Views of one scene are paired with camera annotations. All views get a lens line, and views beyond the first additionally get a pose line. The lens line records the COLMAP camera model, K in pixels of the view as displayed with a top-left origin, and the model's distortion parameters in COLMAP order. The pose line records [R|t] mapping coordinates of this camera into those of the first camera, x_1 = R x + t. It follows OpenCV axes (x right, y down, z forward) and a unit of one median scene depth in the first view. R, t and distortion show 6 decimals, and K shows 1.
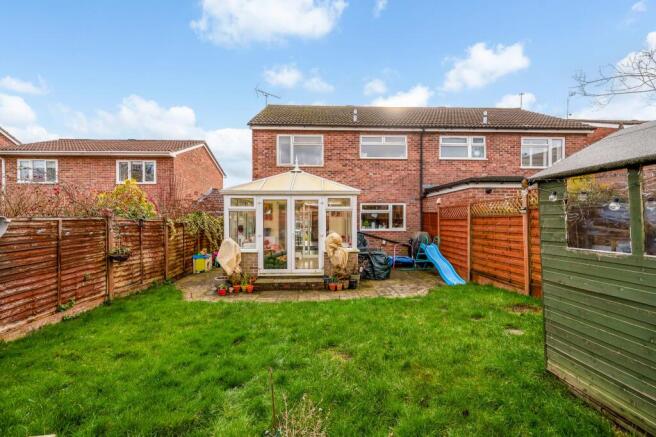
lens RADIAL K [[262.7, 0, 327.9], [0, 262.7, 219.4], [0, 0, 1]] dist [0.000148, -0.000114]
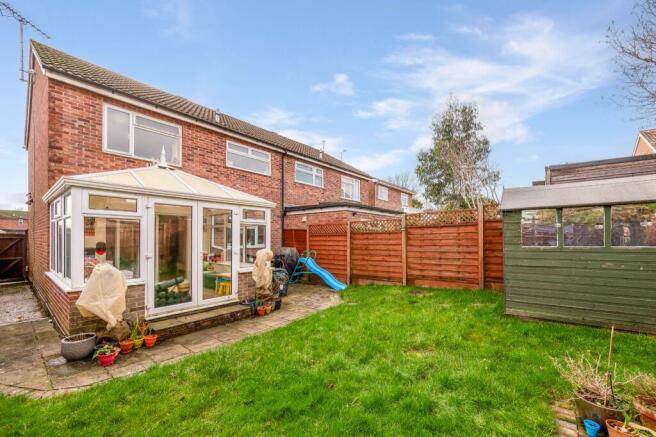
lens RADIAL K [[262.7, 0, 334.0], [0, 262.7, 233.8], [0, 0, 1]] dist [0.000148, -0.000114]
pose [[0.659498, 0.012284, 0.751606, -0.443756], [0.000915, 0.999853, -0.017144, 0.014522], [-0.751706, 0.011994, 0.659389, 0.223979]]
